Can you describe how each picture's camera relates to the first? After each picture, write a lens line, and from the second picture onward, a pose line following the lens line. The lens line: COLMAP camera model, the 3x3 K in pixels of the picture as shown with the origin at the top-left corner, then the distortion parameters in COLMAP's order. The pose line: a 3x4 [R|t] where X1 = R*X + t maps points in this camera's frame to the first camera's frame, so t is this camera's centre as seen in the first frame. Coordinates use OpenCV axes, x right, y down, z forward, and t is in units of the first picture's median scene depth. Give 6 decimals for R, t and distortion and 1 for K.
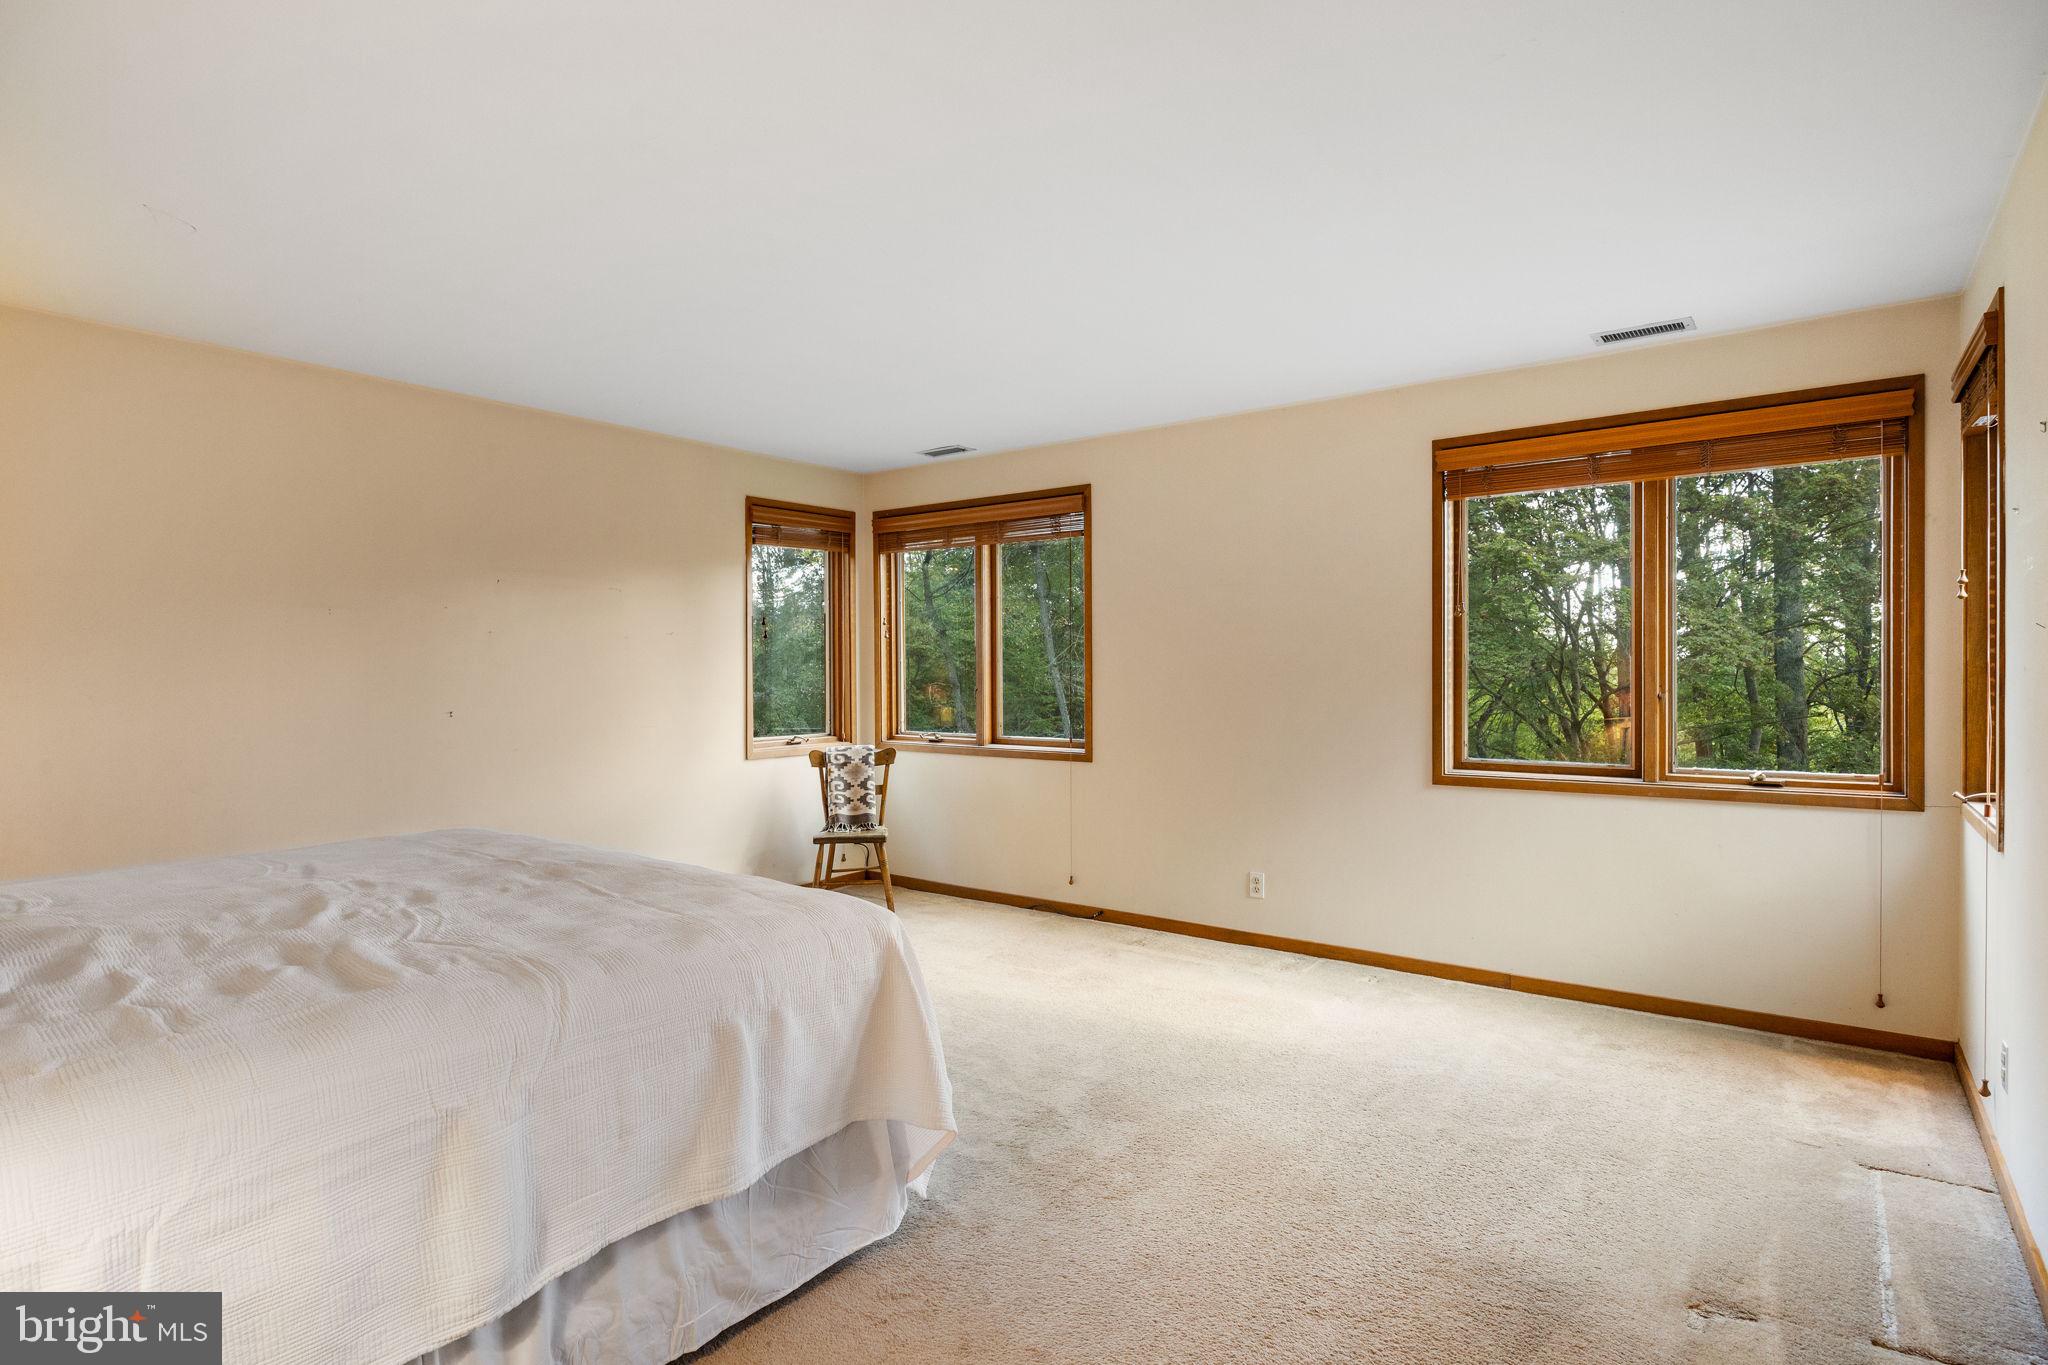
lens RADIAL K [[1063.3, 0, 1024.0], [0, 1063.3, 682.5], [0, 0, 1]] dist [-0.006324, -0.000975]
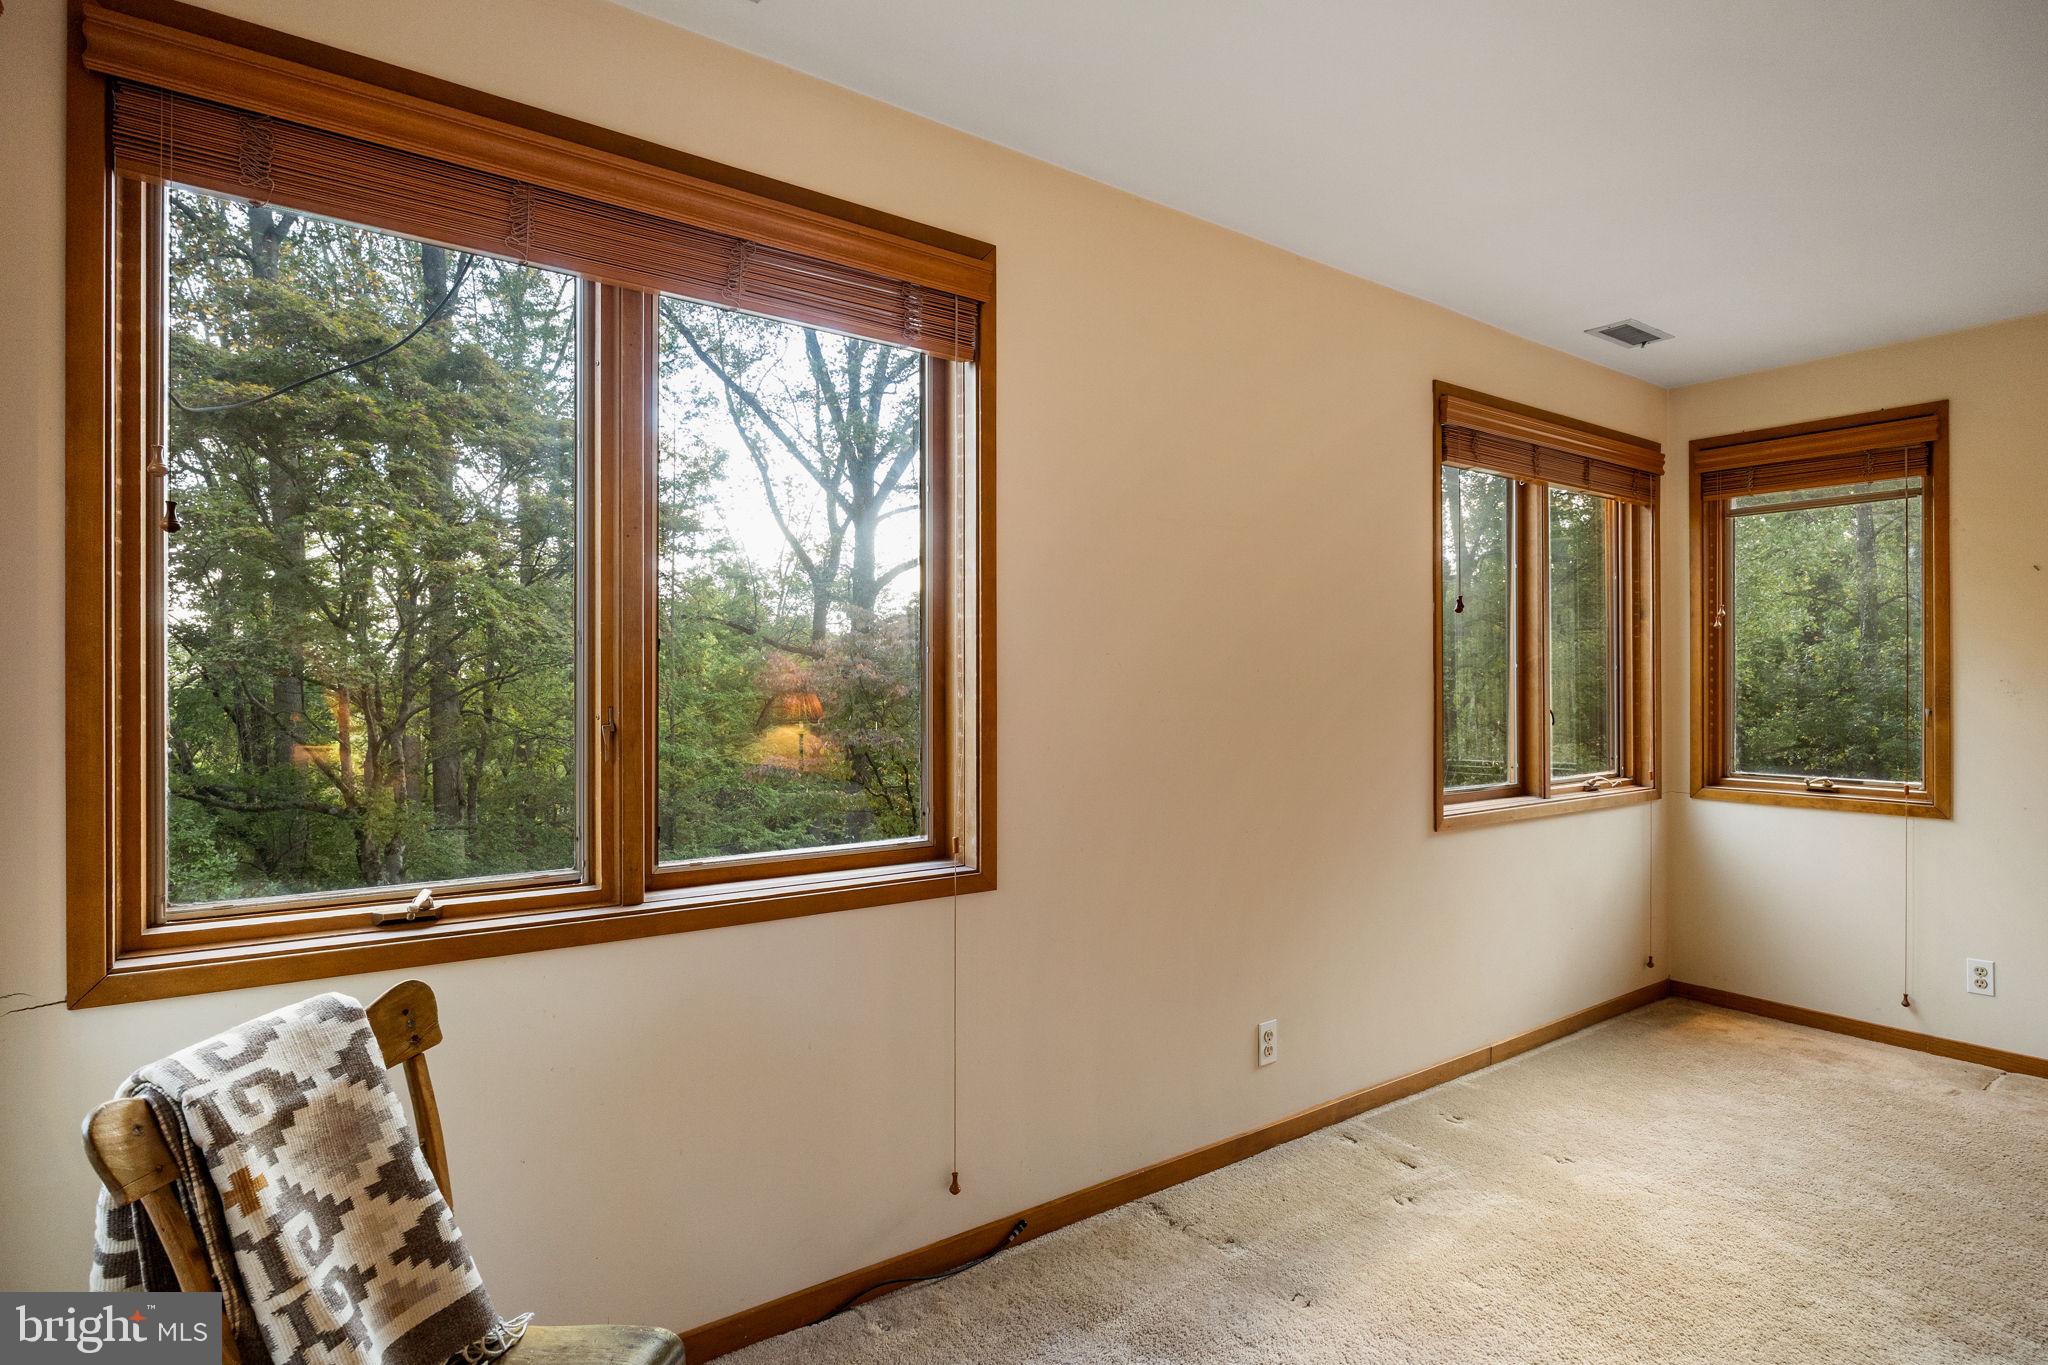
lens RADIAL K [[1063.3, 0, 1024.0], [0, 1063.3, 682.5], [0, 0, 1]] dist [-0.006324, -0.000975]
pose [[0.301343, 0.003000, 0.953511, -0.440693], [0.010742, 0.999921, -0.006541, -0.008404], [-0.953455, 0.012214, 0.301287, 1.084928]]
